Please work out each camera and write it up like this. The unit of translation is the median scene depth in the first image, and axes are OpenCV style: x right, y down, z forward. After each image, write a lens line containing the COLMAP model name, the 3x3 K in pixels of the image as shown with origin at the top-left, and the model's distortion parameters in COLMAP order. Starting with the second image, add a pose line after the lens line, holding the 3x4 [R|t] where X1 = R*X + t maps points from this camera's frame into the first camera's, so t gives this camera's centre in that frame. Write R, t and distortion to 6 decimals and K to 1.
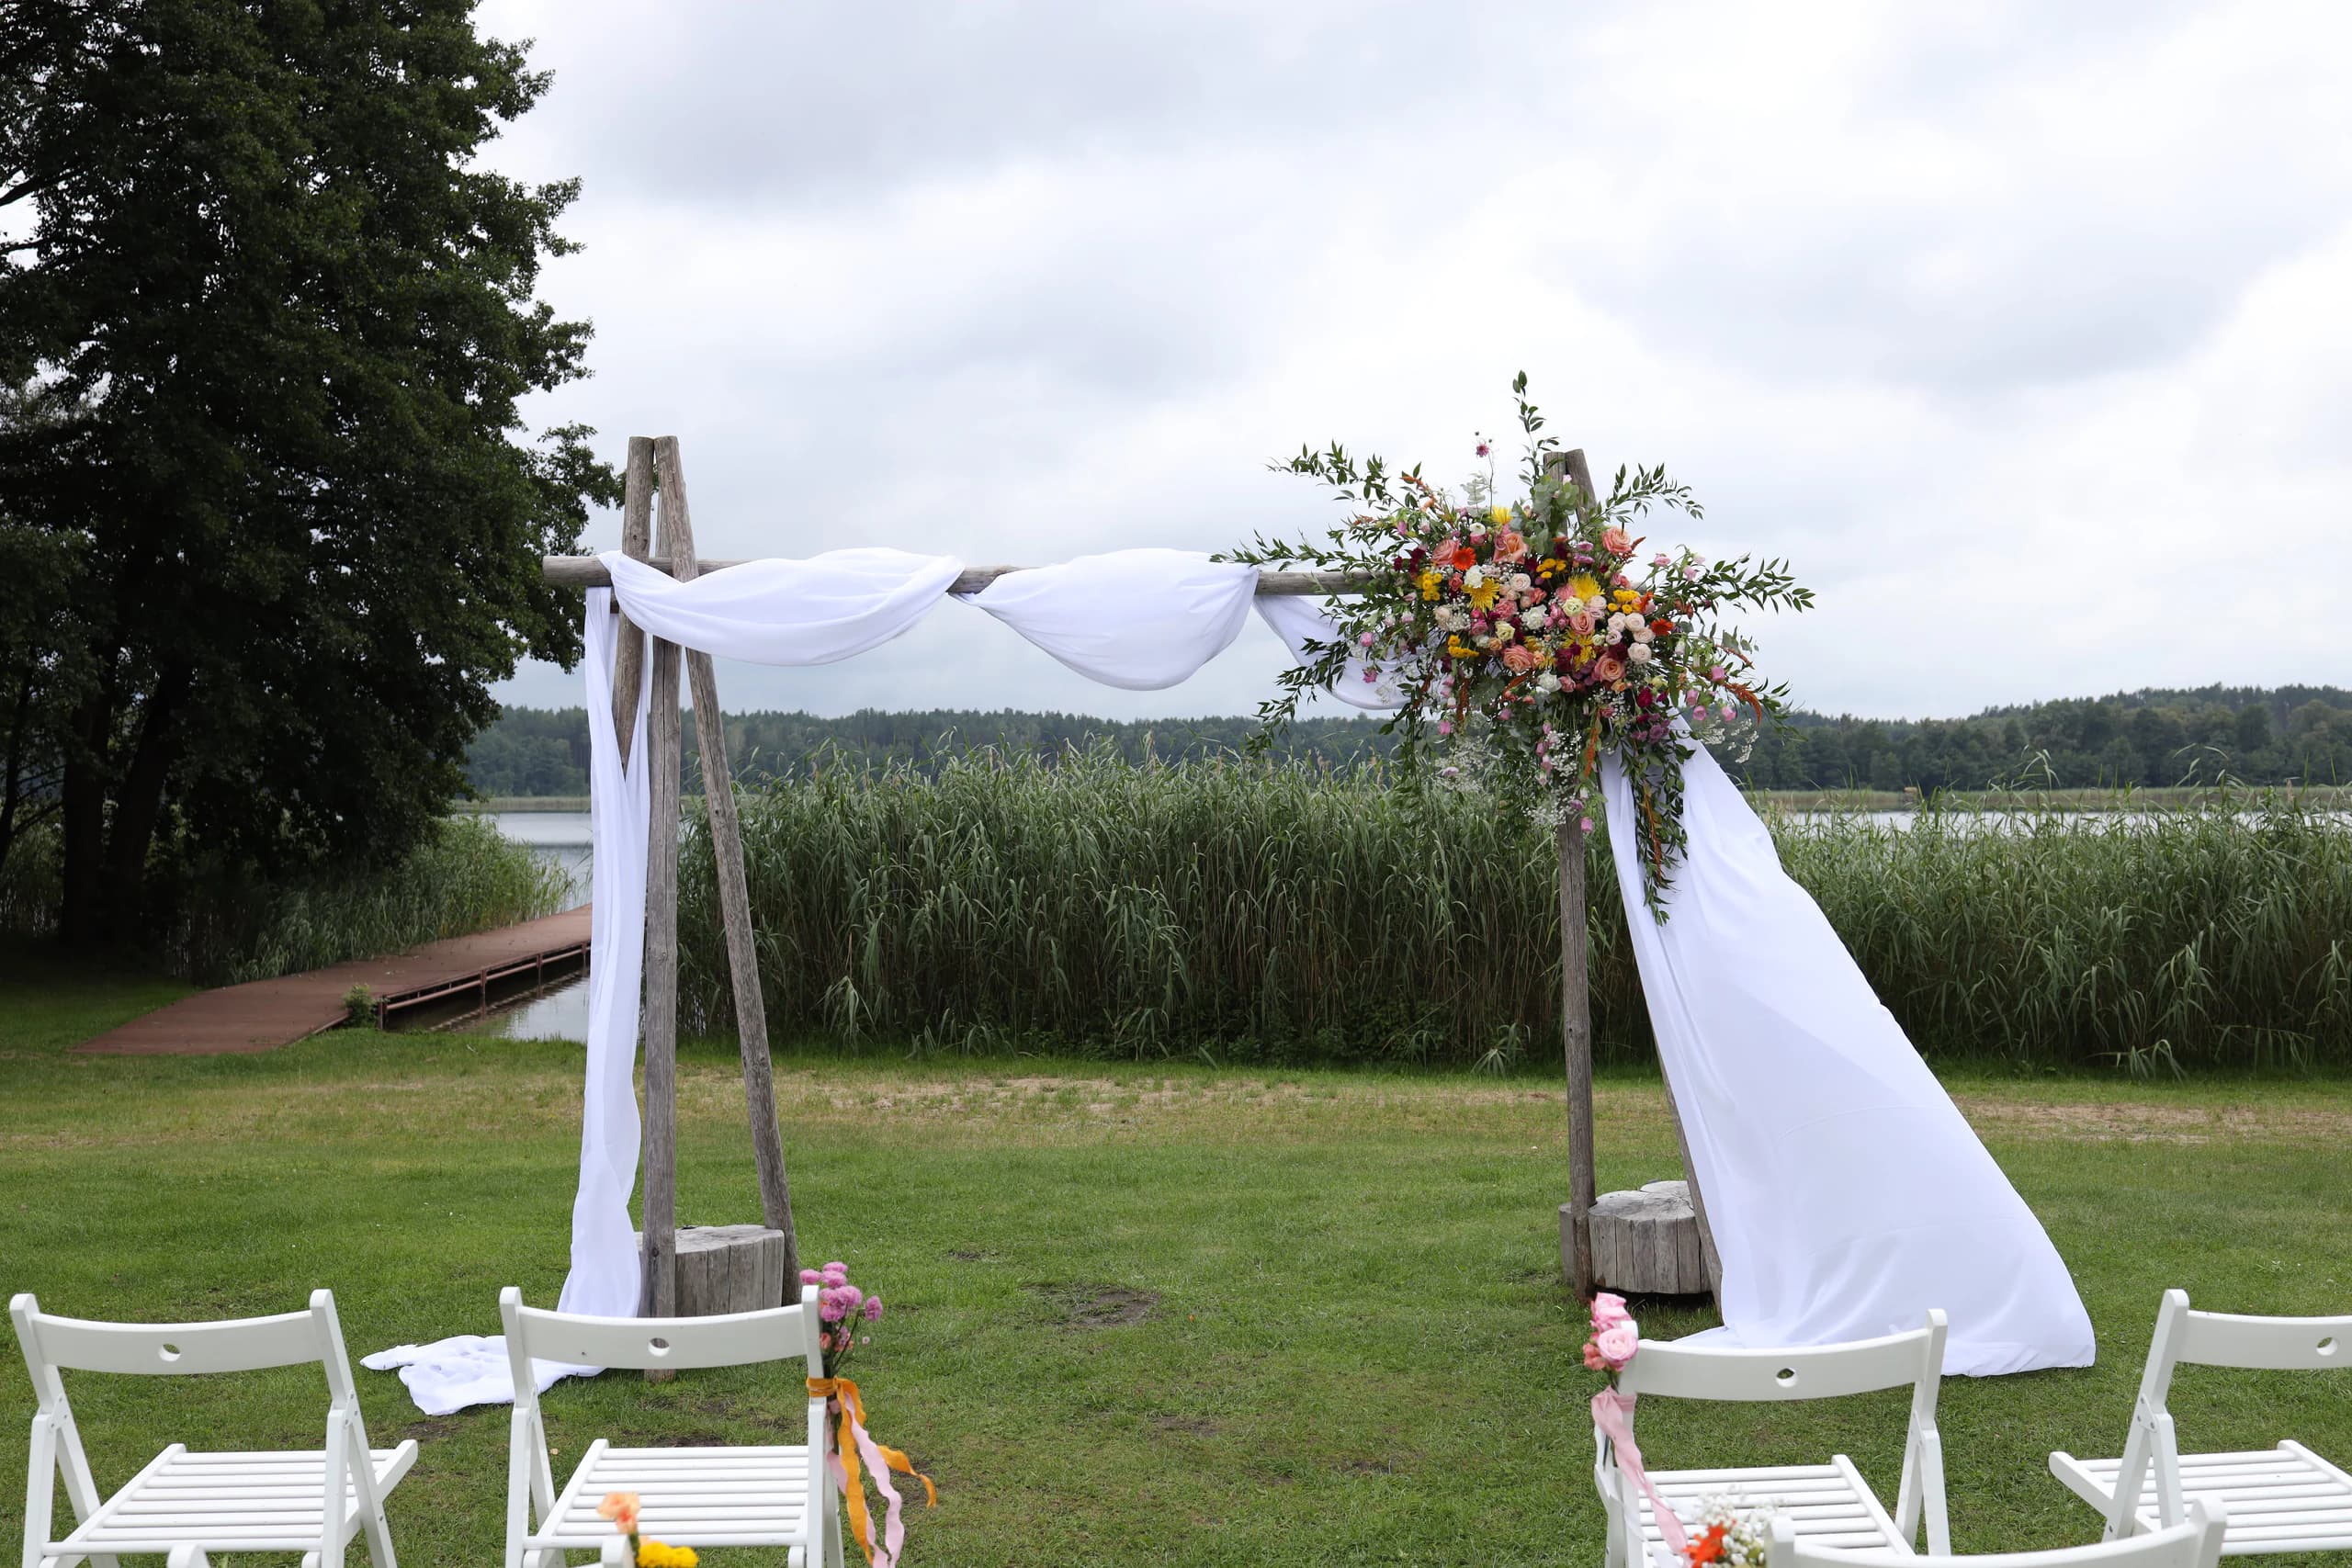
lens RADIAL K [[2270.9, 0, 1176.0], [0, 2270.9, 784.0], [0, 0, 1]] dist [0.008597, -0.013153]
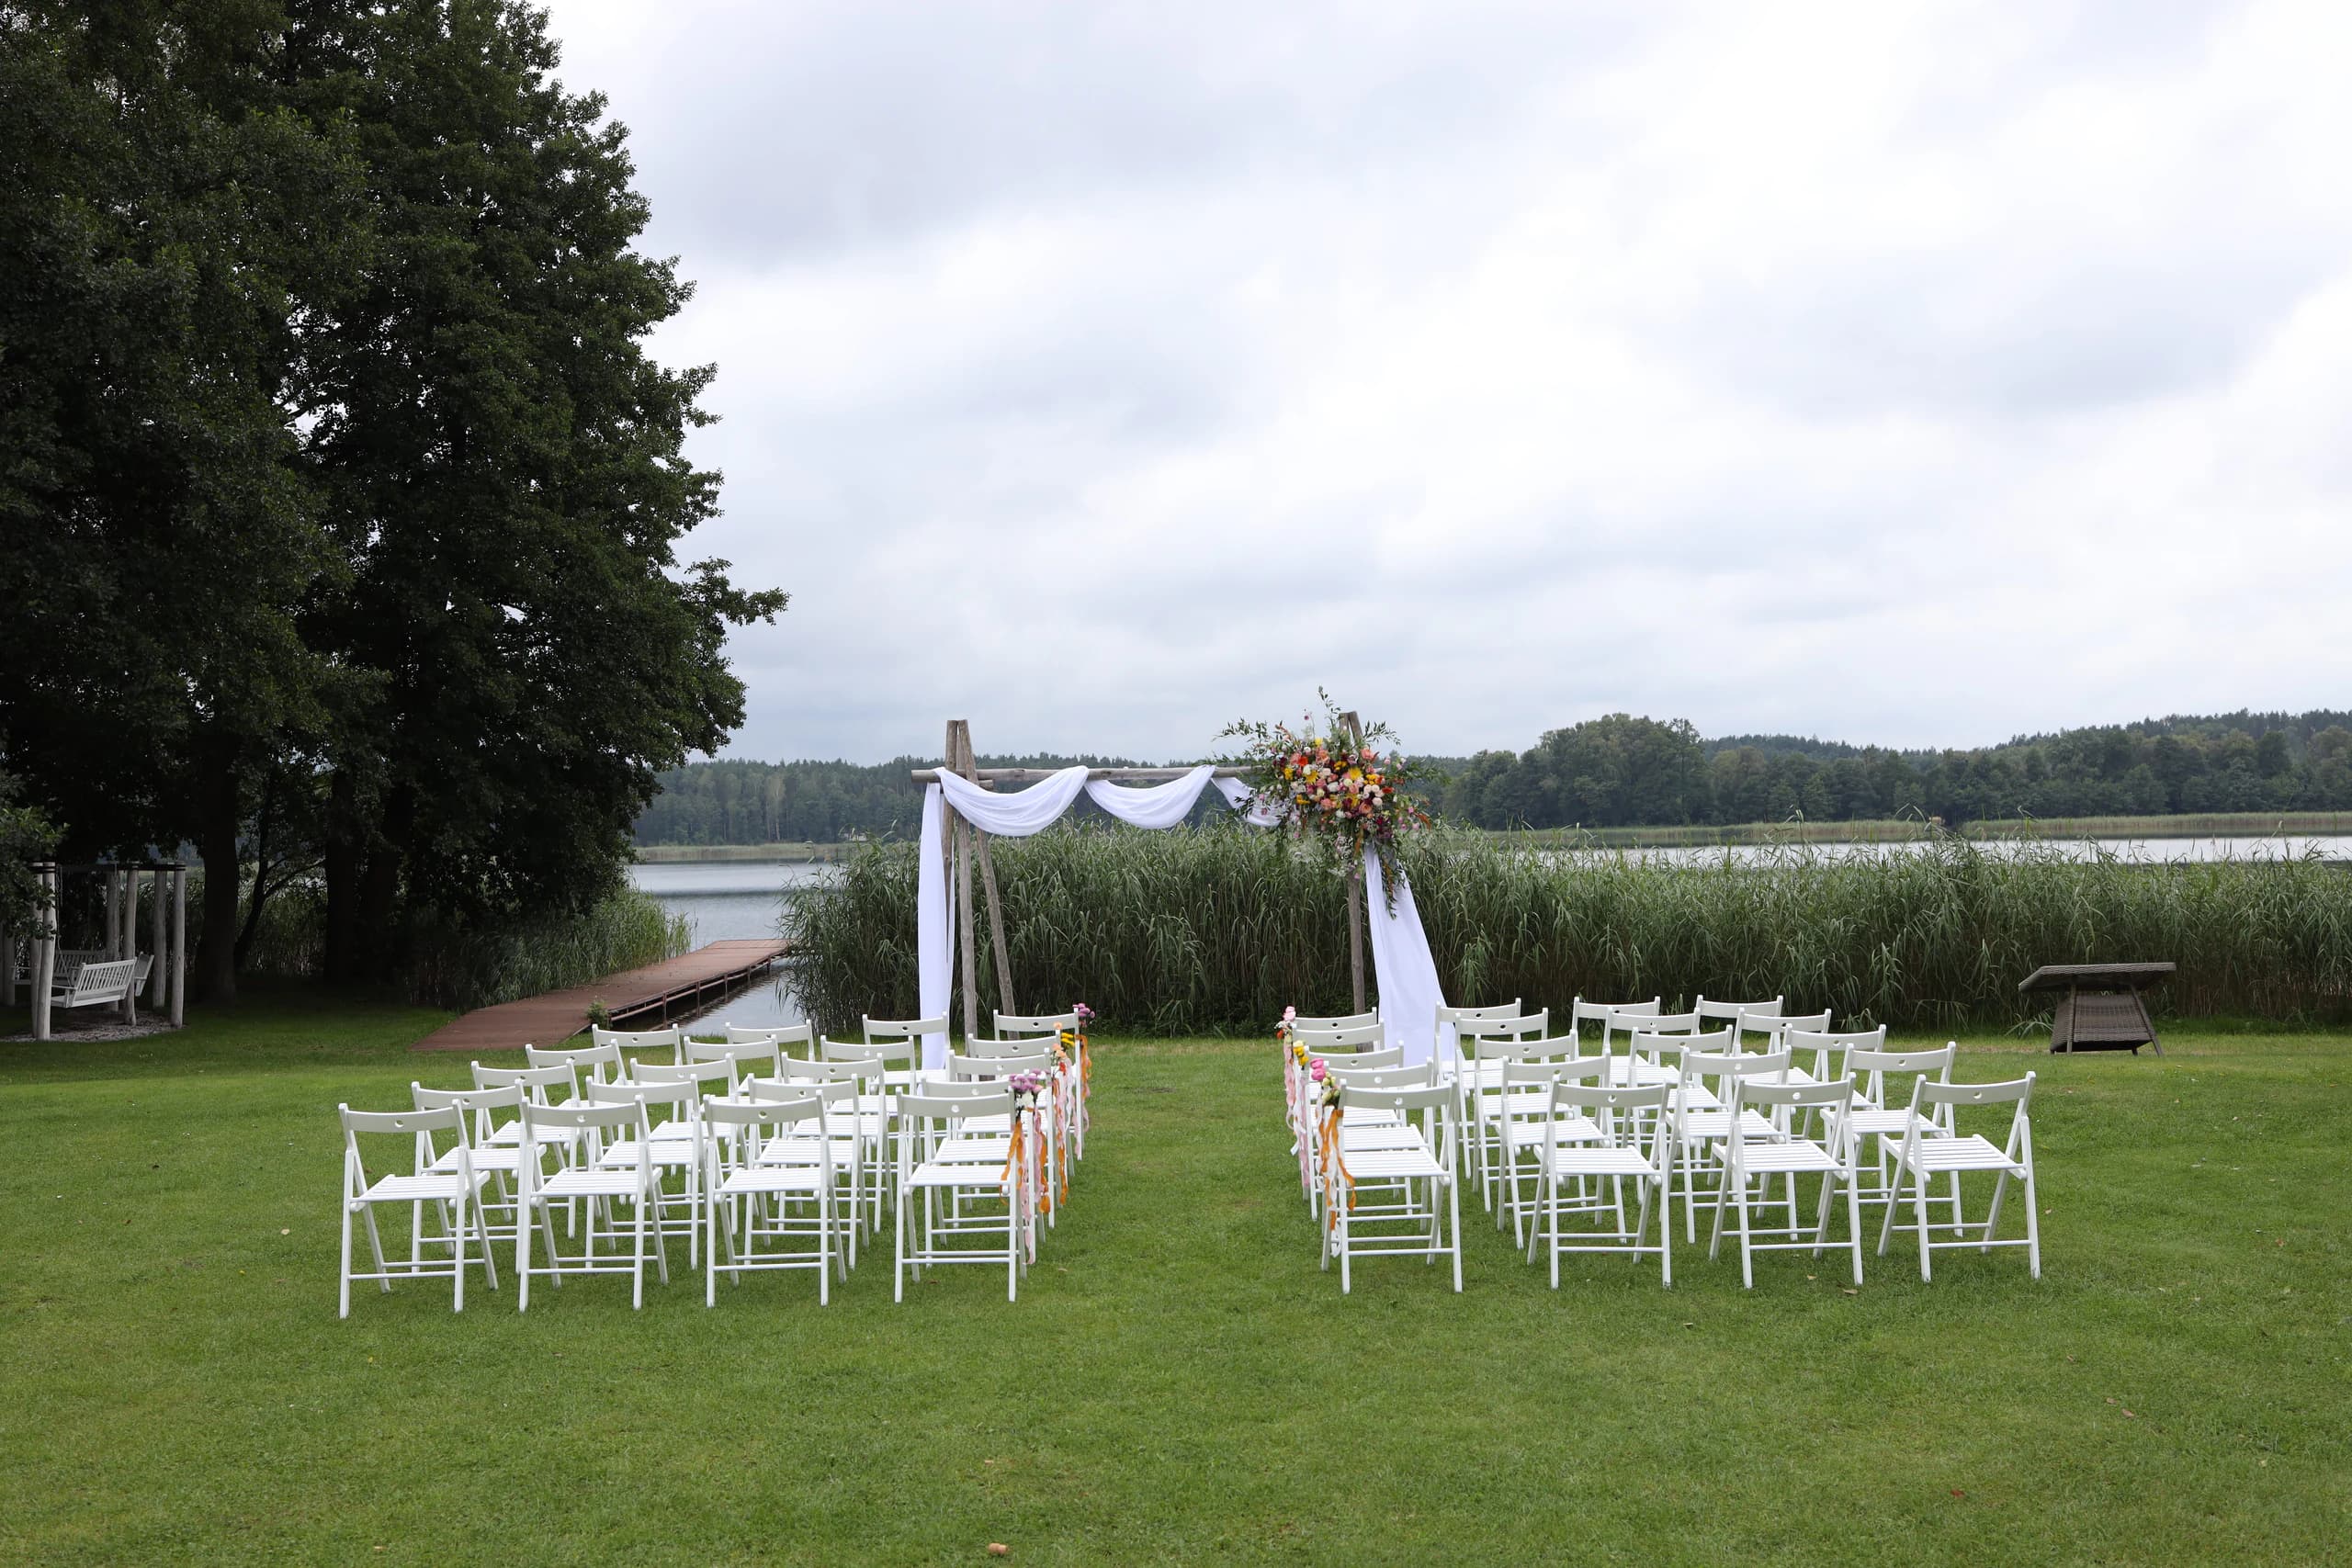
lens RADIAL K [[2240.6, 0, 1176.0], [0, 2240.6, 784.0], [0, 0, 1]] dist [0.193492, -0.005283]
pose [[0.999711, -0.018781, -0.015029, 0.009352], [0.018504, 0.999659, -0.018422, -0.010928], [0.015370, 0.018139, 0.999717, -0.387033]]
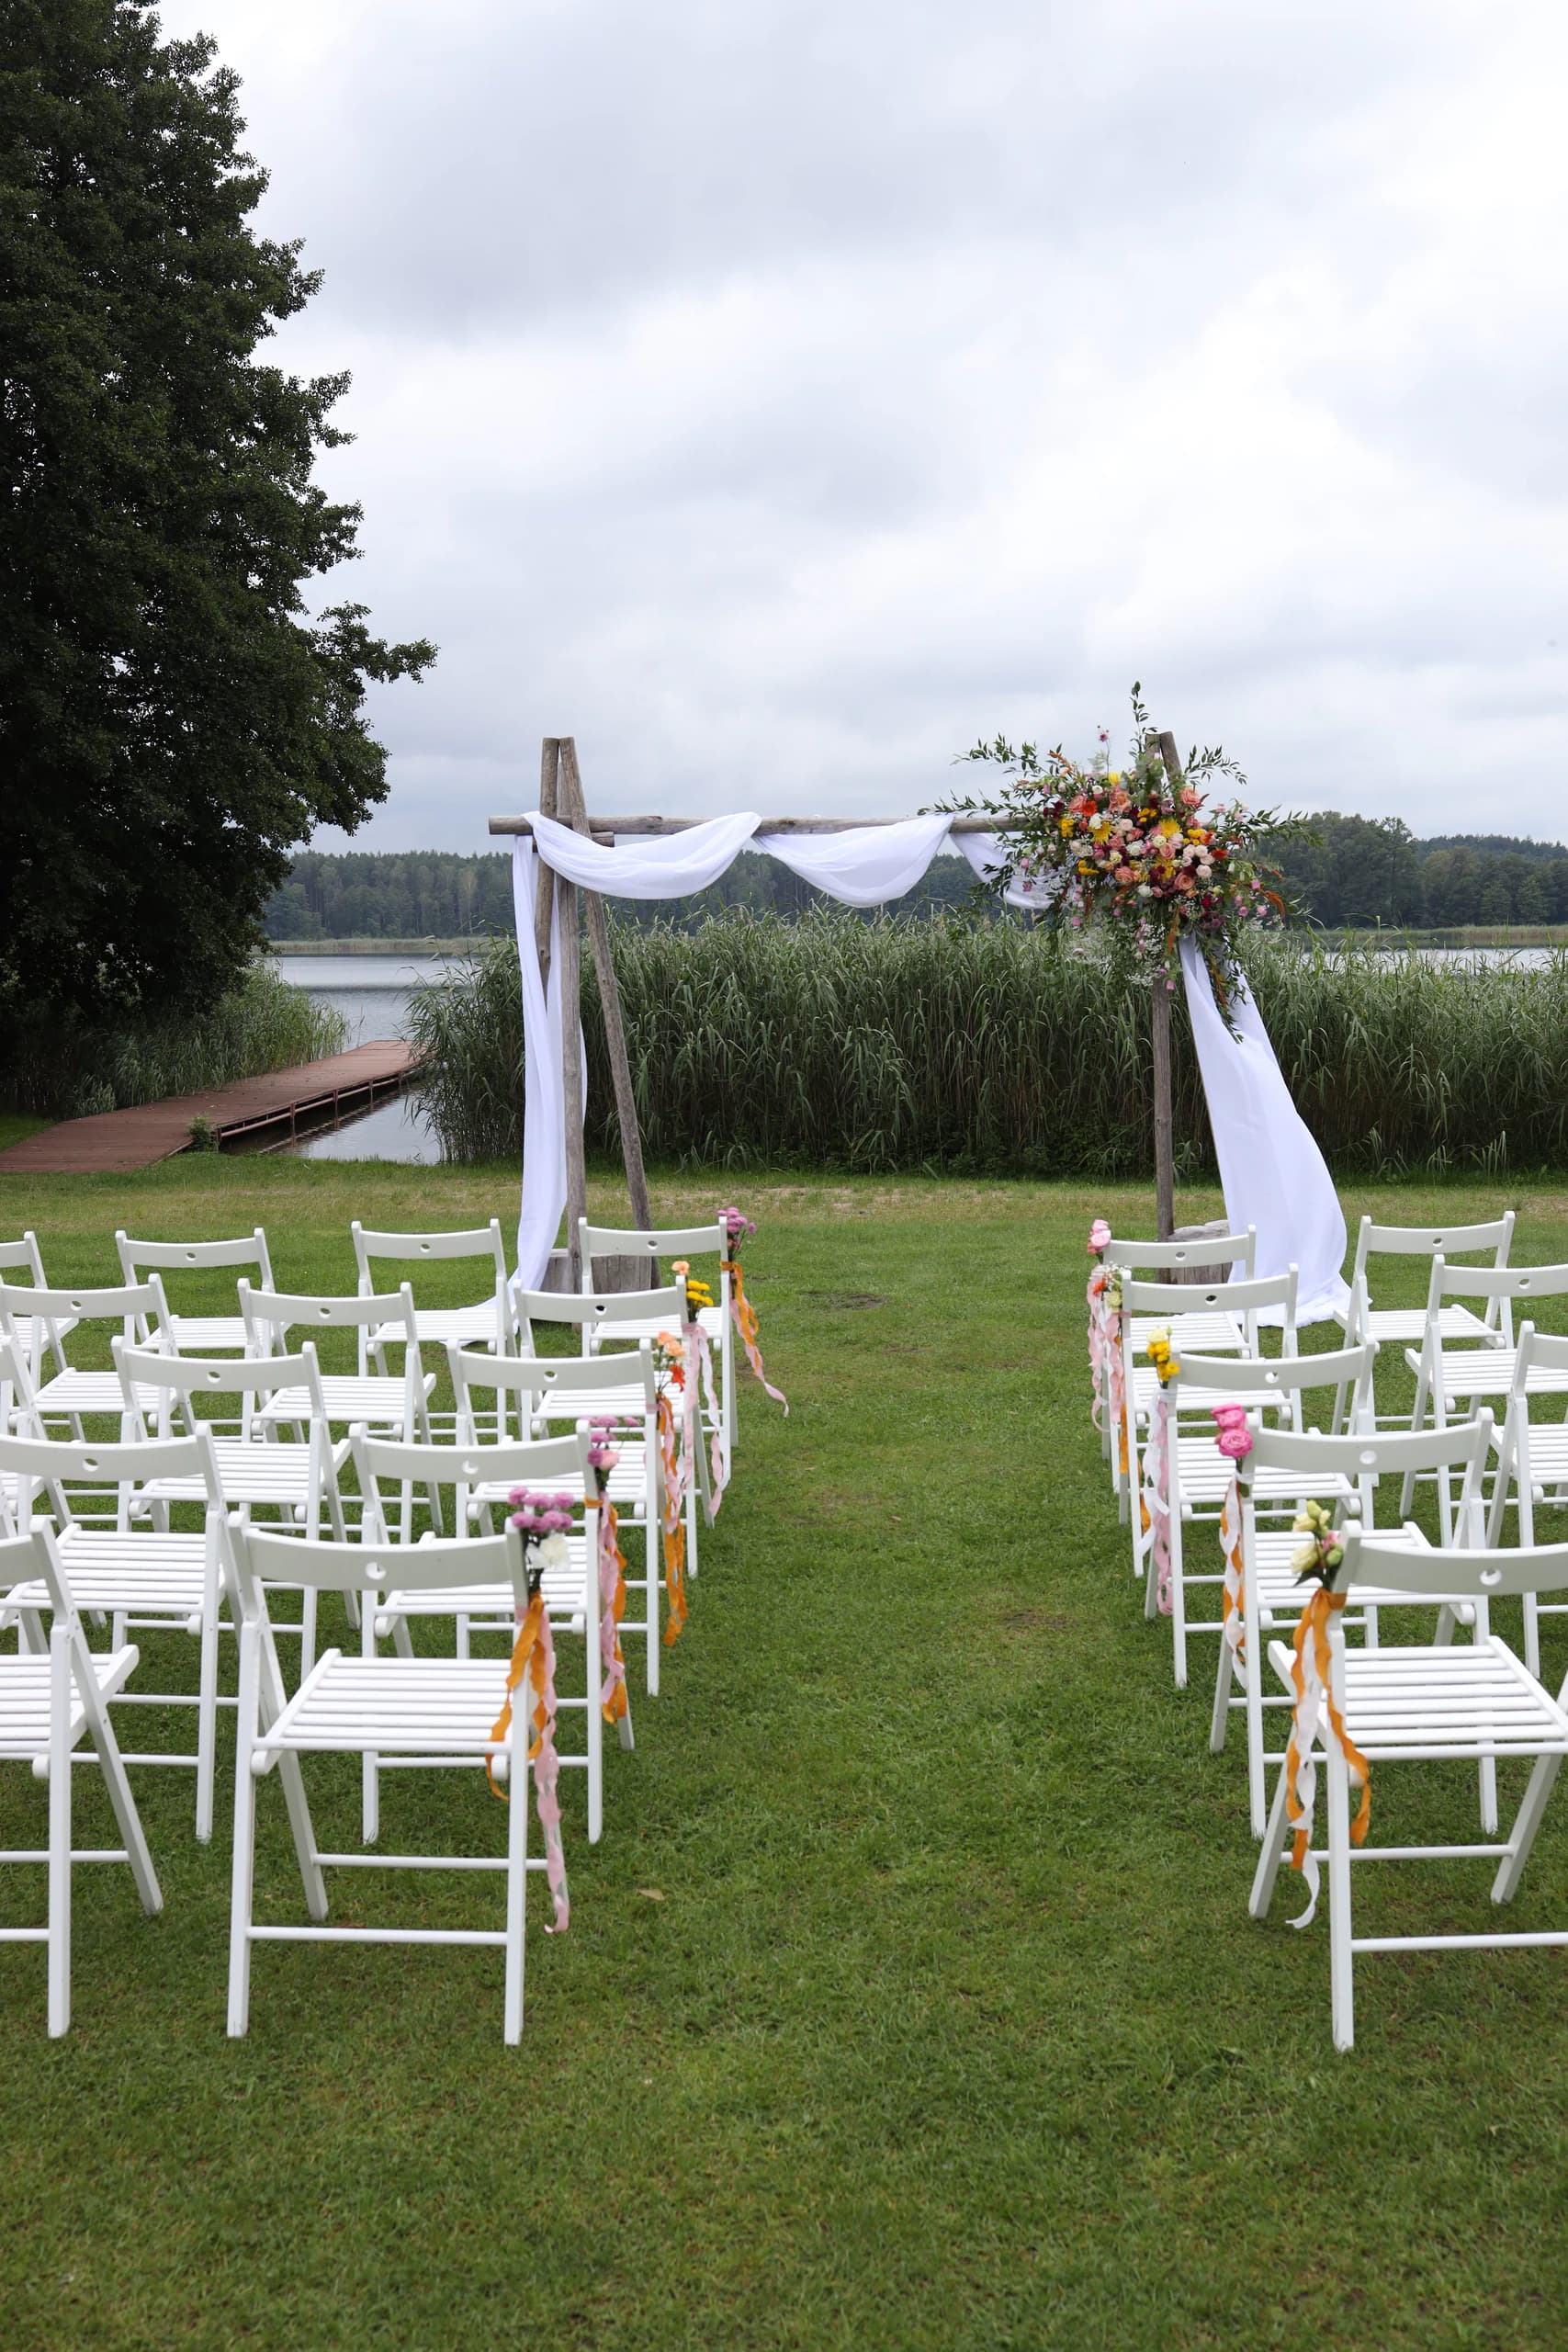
lens RADIAL K [[2270.9, 0, 784.0], [0, 2270.9, 1176.0], [0, 0, 1]] dist [0.008597, -0.013153]
pose [[0.998534, -0.002216, -0.054081, 0.001637], [0.008180, 0.993862, 0.110320, -0.007463], [0.053505, -0.110601, 0.992424, -0.160050]]
